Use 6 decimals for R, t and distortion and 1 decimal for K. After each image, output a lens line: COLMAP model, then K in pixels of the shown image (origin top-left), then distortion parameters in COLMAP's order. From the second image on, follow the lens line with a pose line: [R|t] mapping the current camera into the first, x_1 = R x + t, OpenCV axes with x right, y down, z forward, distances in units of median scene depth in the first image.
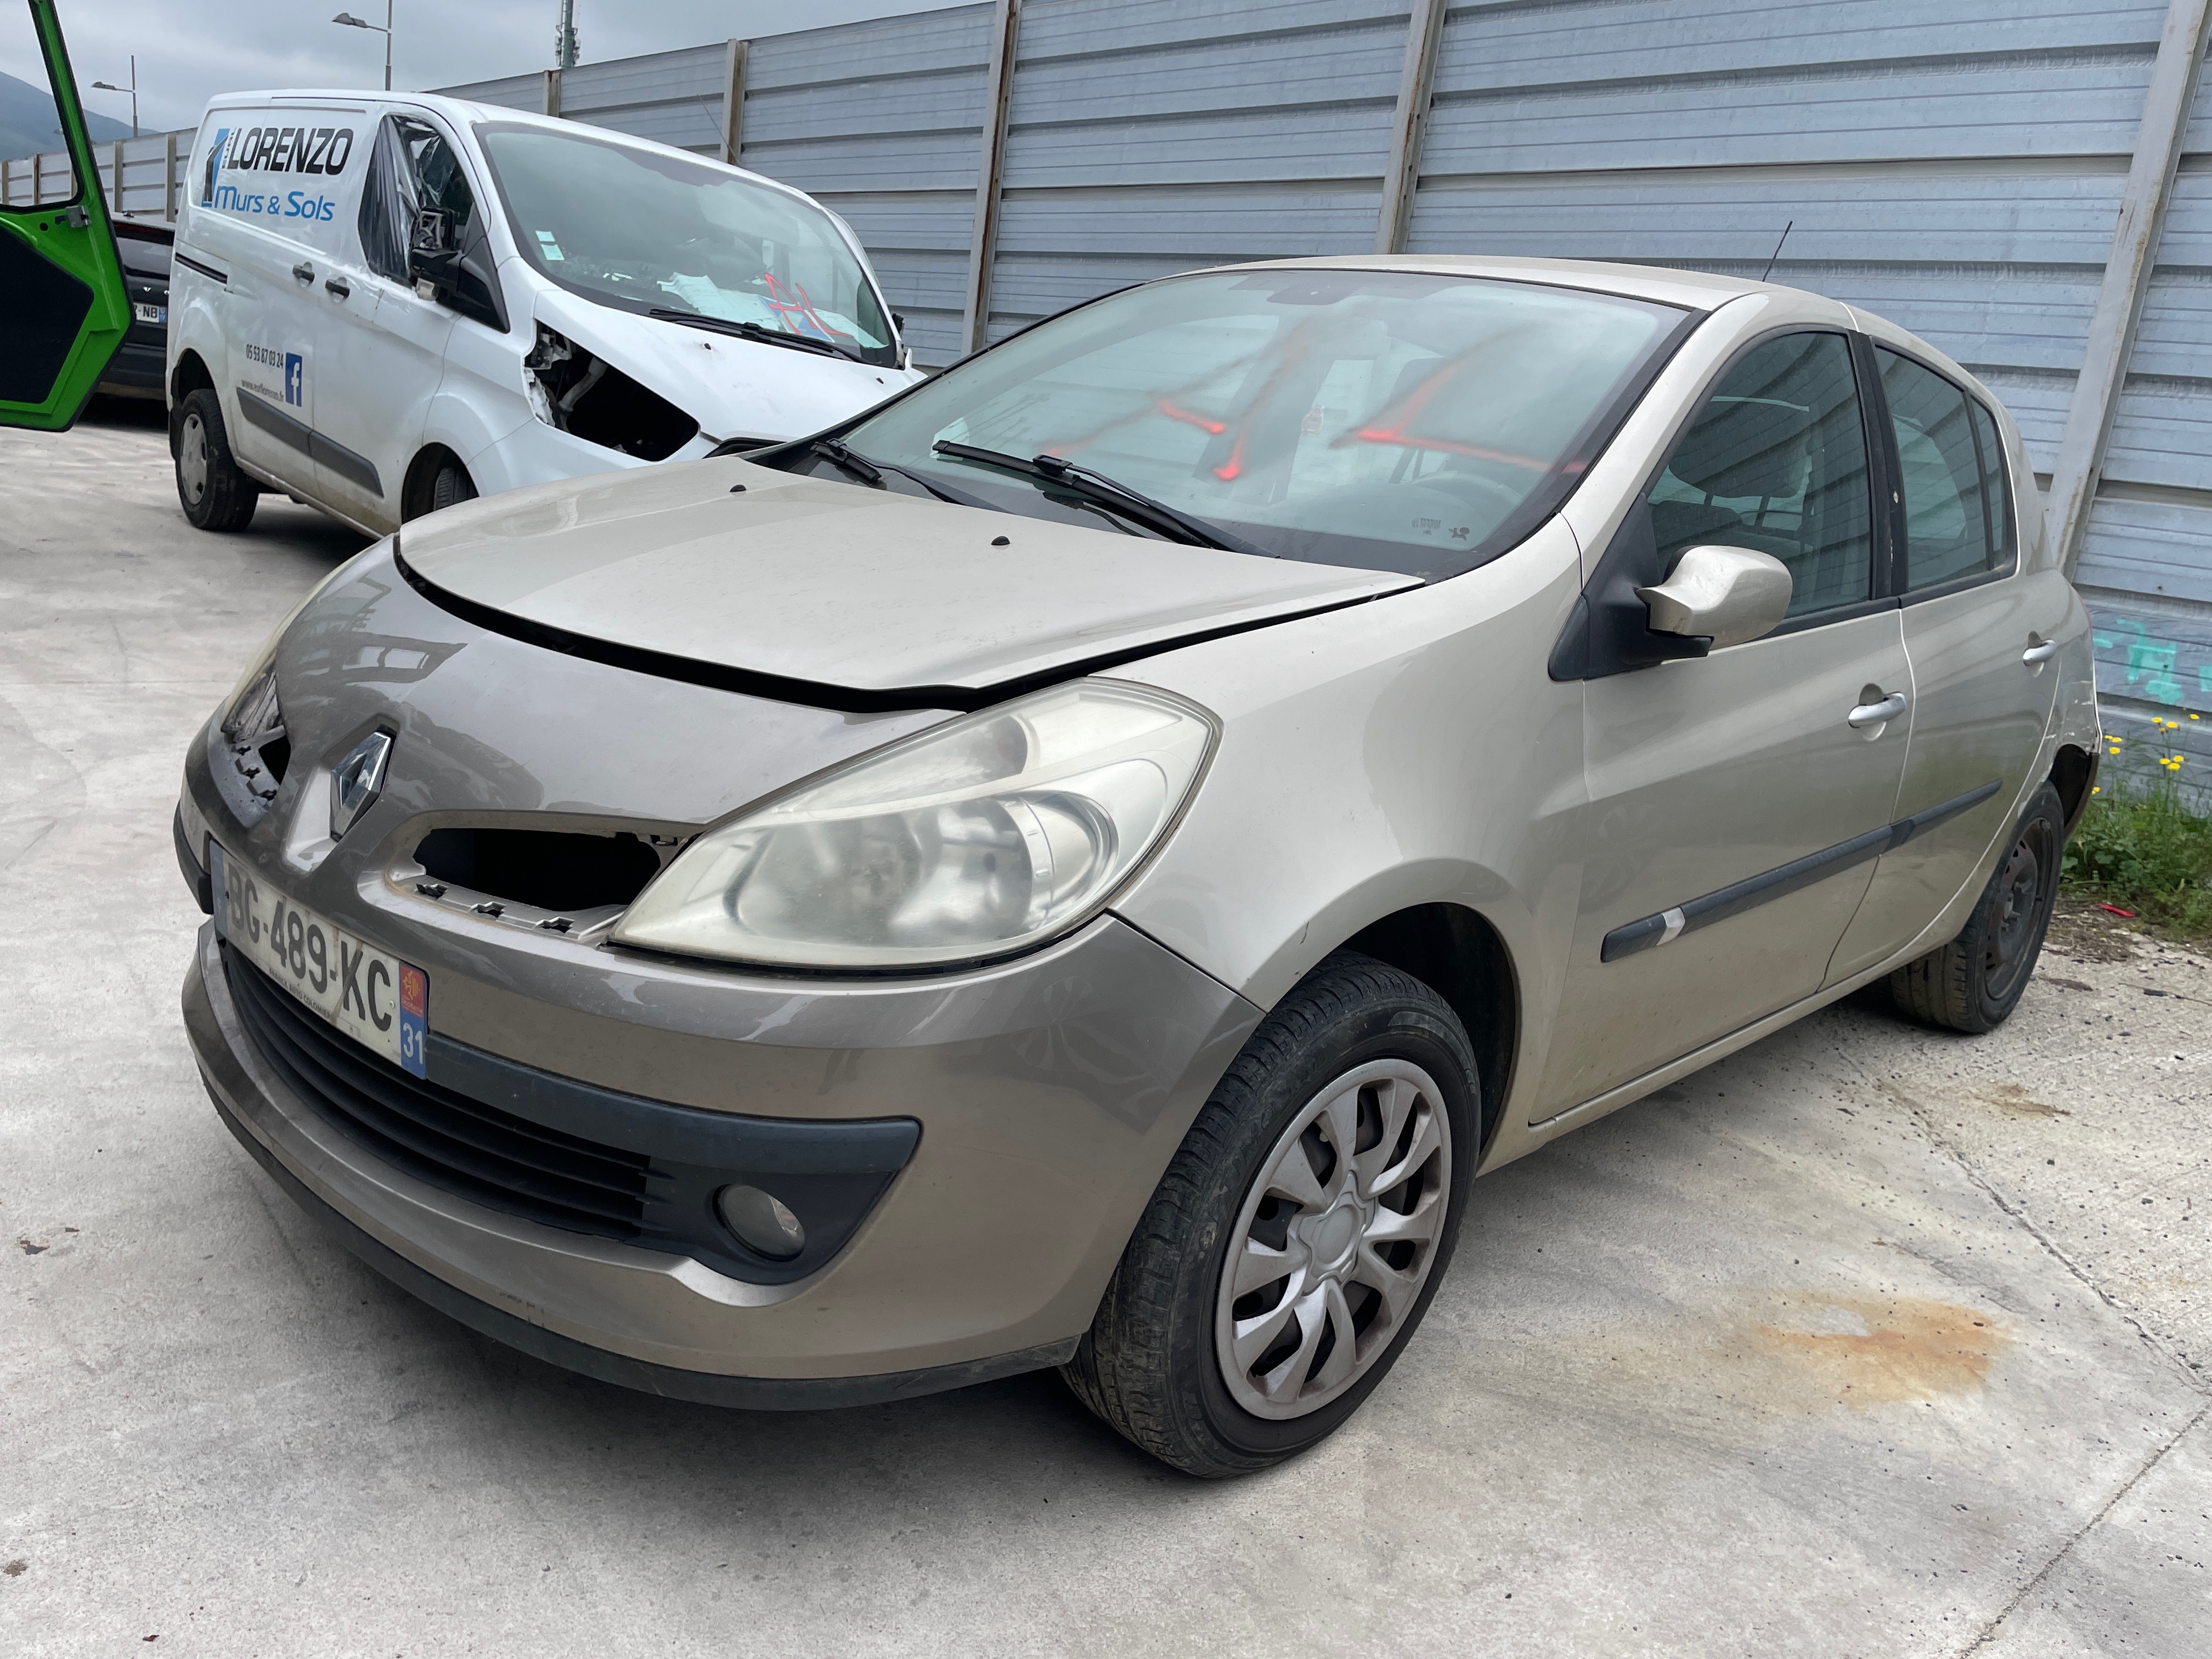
lens RADIAL K [[1672.6, 0, 1112.9], [0, 1672.6, 796.2], [0, 0, 1]] dist [0.087389, -0.112064]
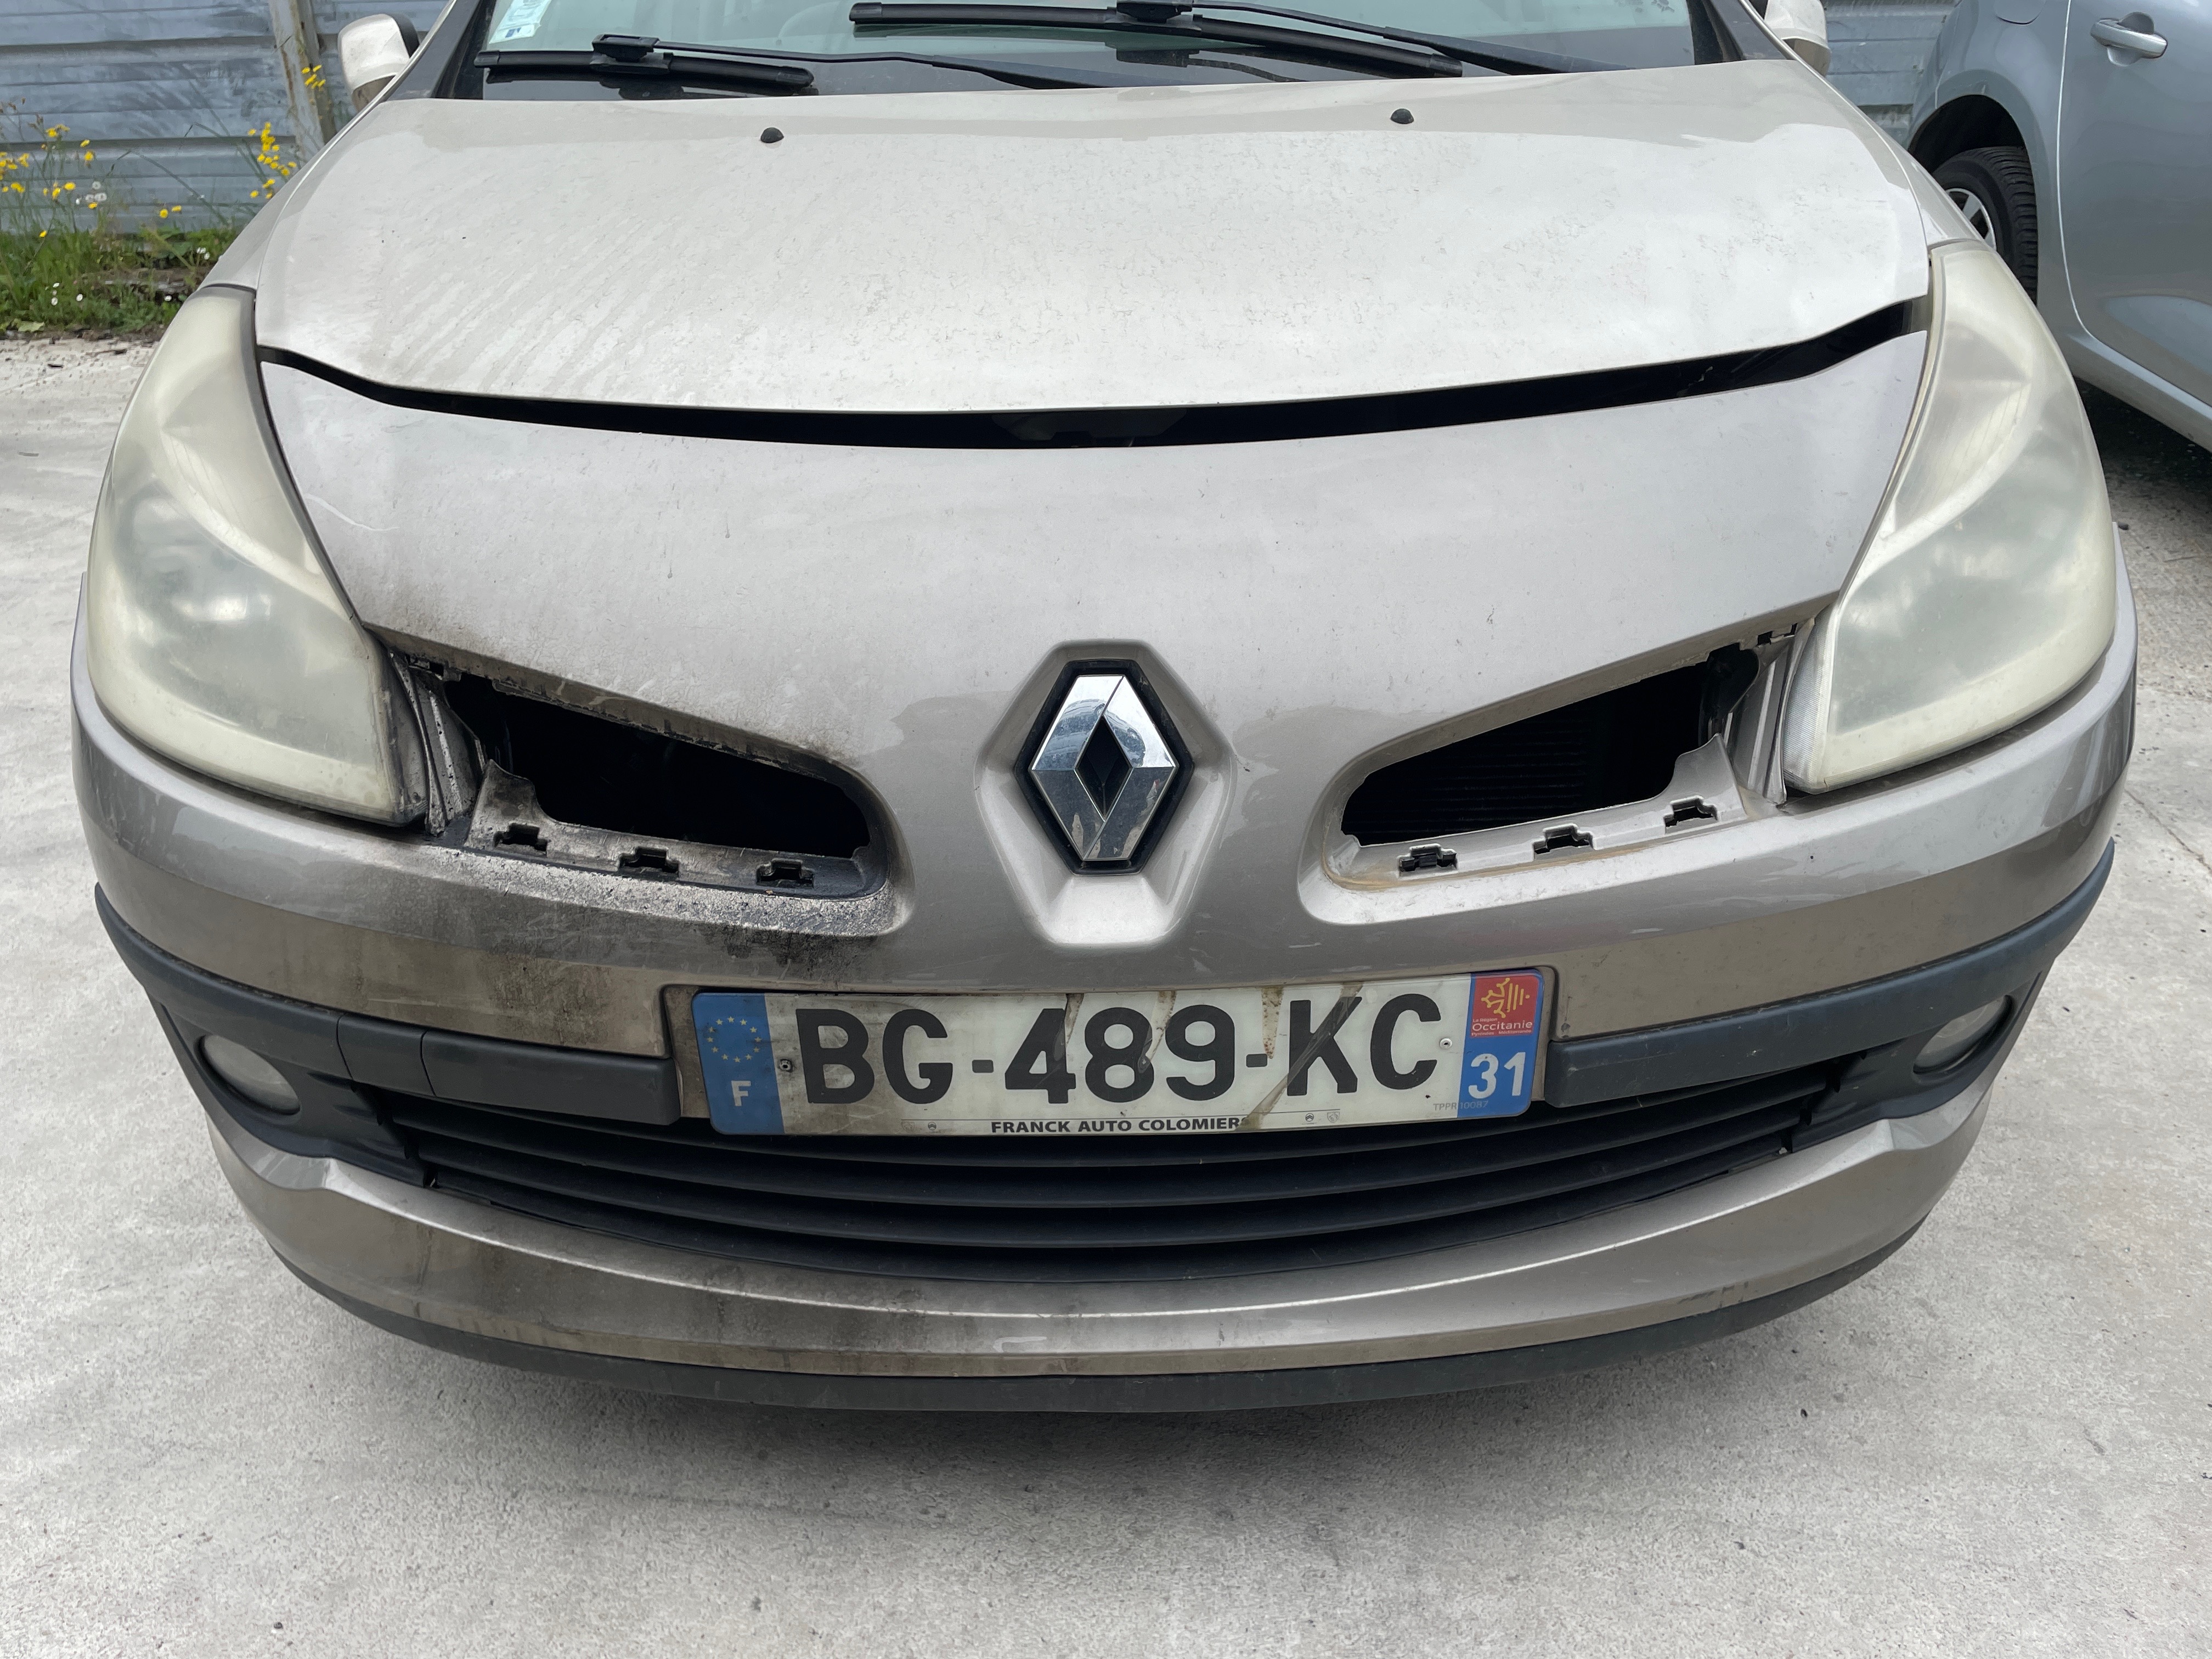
lens RADIAL K [[1672.6, 0, 1112.9], [0, 1672.6, 796.2], [0, 0, 1]] dist [0.087389, -0.112064]
pose [[0.719857, -0.421054, 0.551834, -0.340429], [0.260993, 0.900857, 0.346901, -0.087466], [-0.643187, -0.105694, 0.758380, 0.253662]]
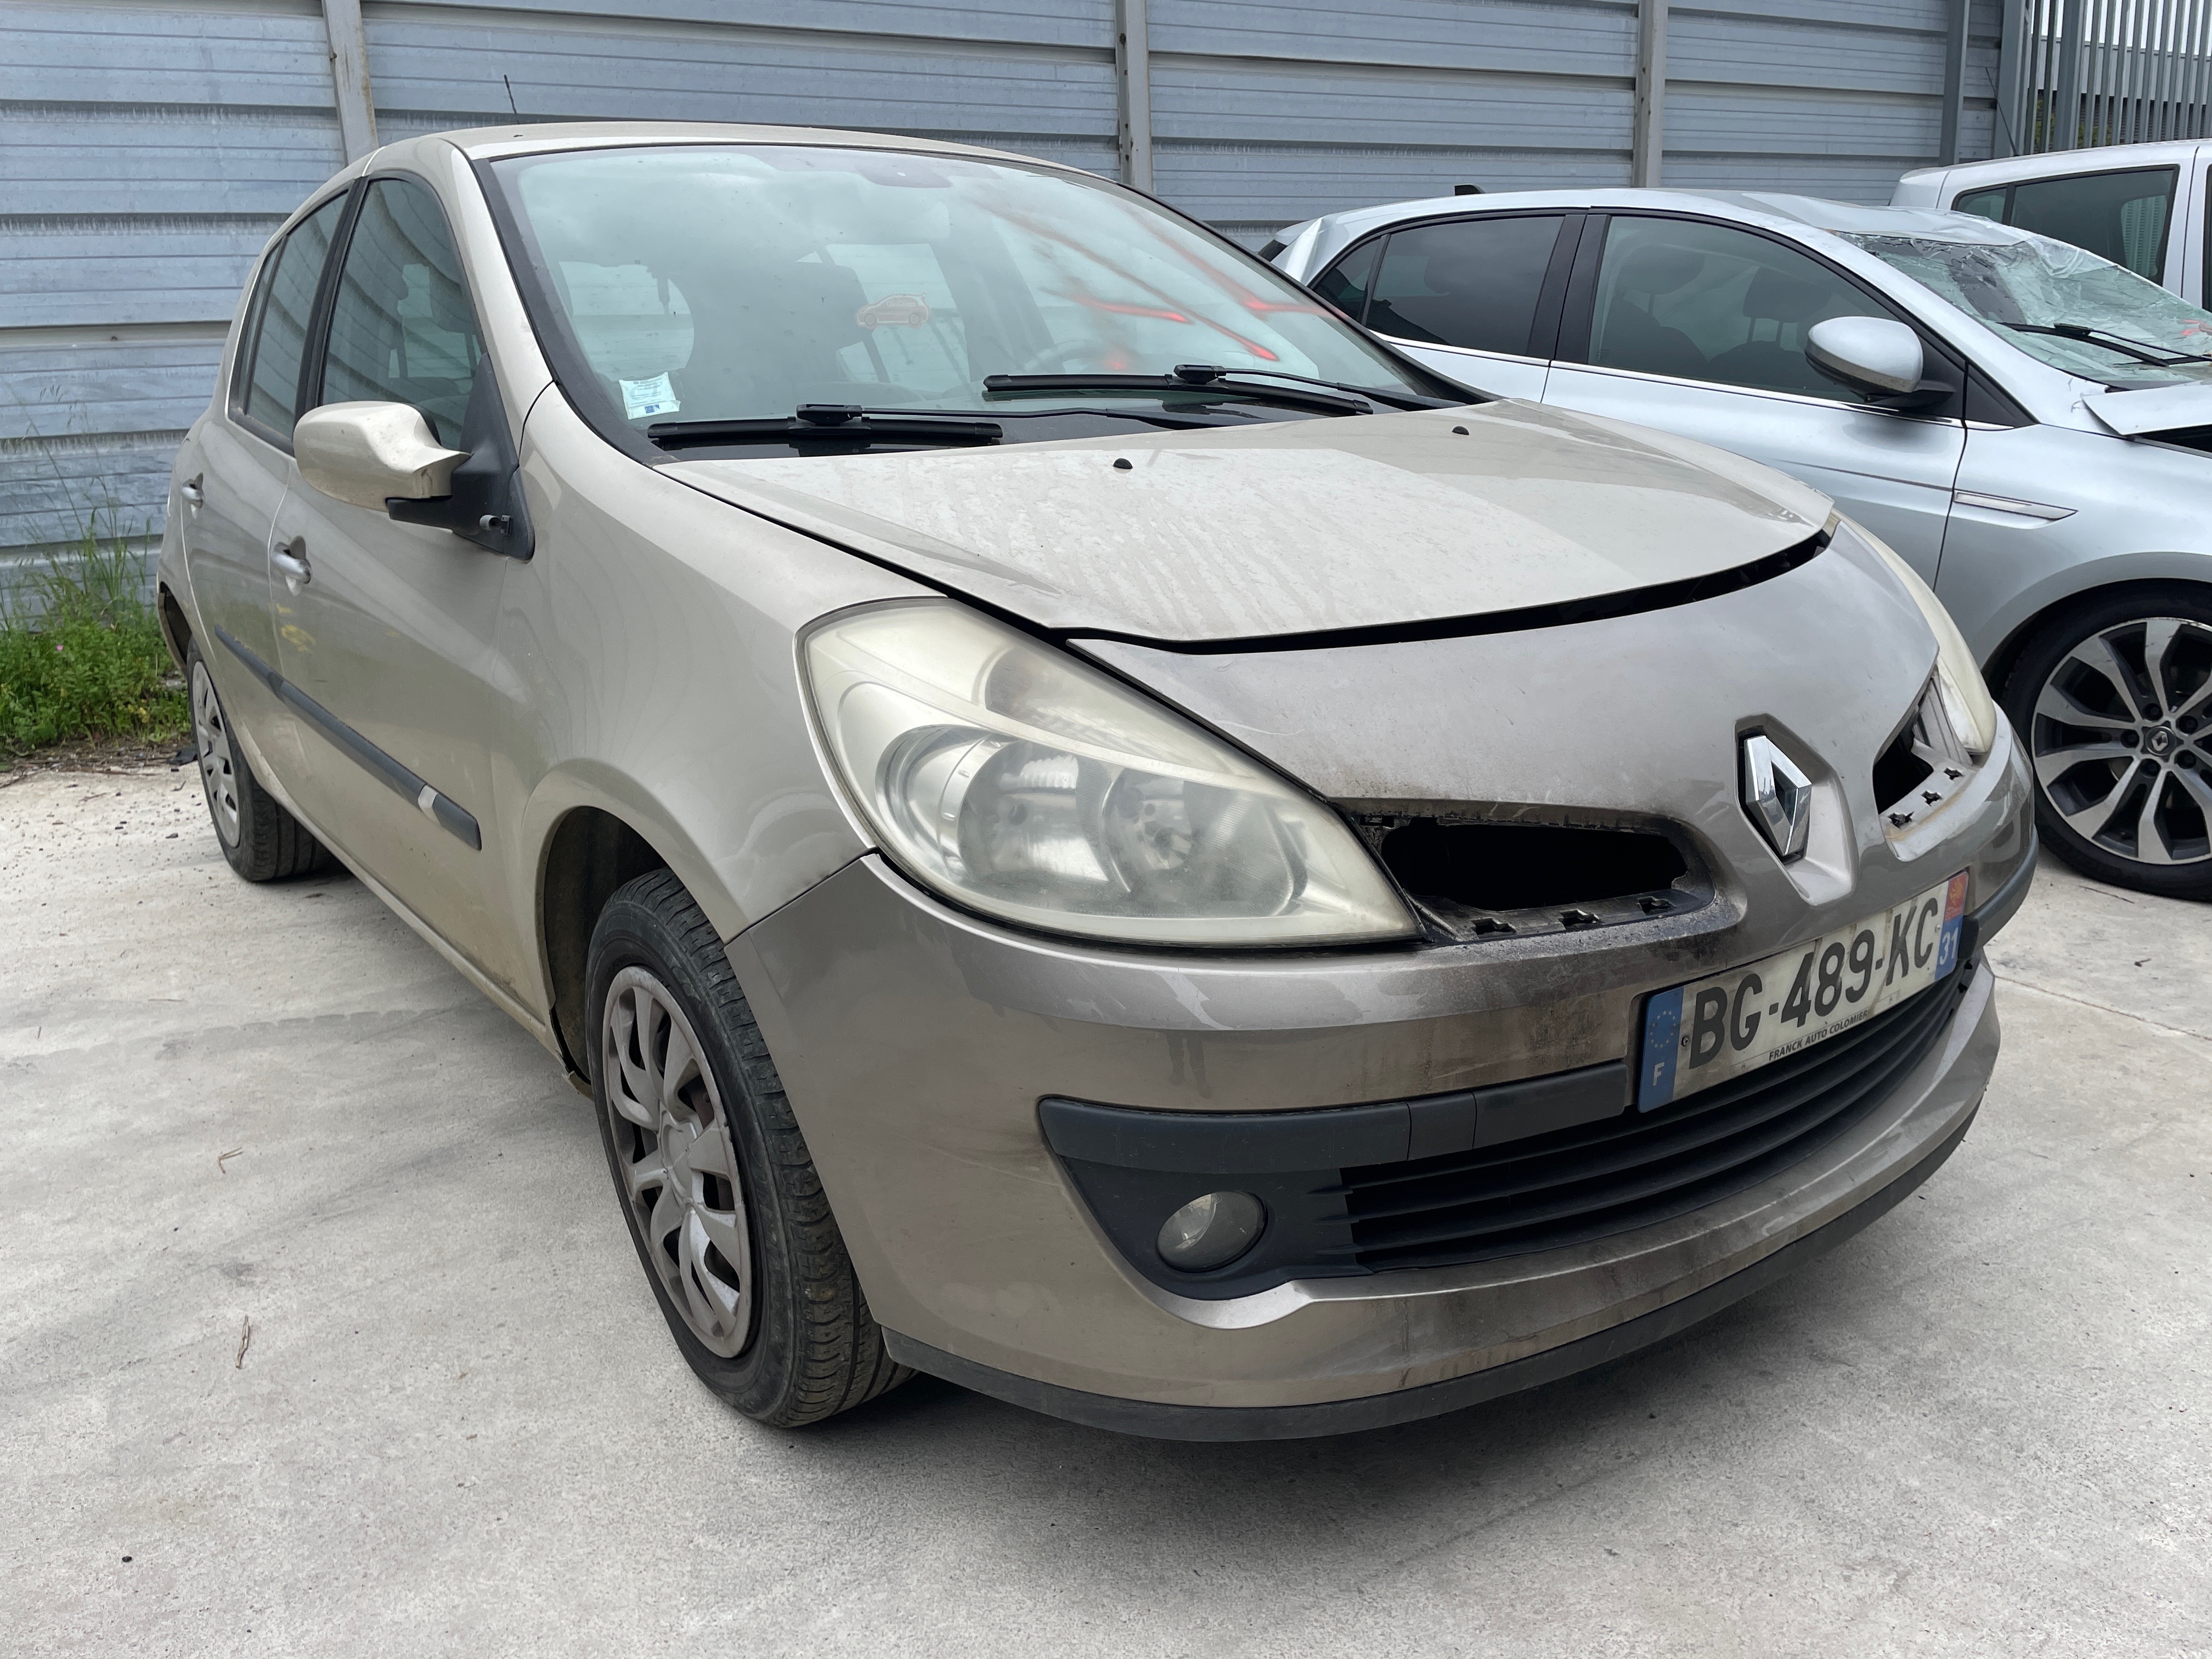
lens RADIAL K [[1672.6, 0, 1112.9], [0, 1672.6, 796.2], [0, 0, 1]] dist [0.087389, -0.112064]
pose [[0.175554, -0.370253, 0.912192, -0.583968], [0.278376, 0.907436, 0.314748, -0.169713], [-0.944292, 0.198677, 0.262373, 0.487350]]
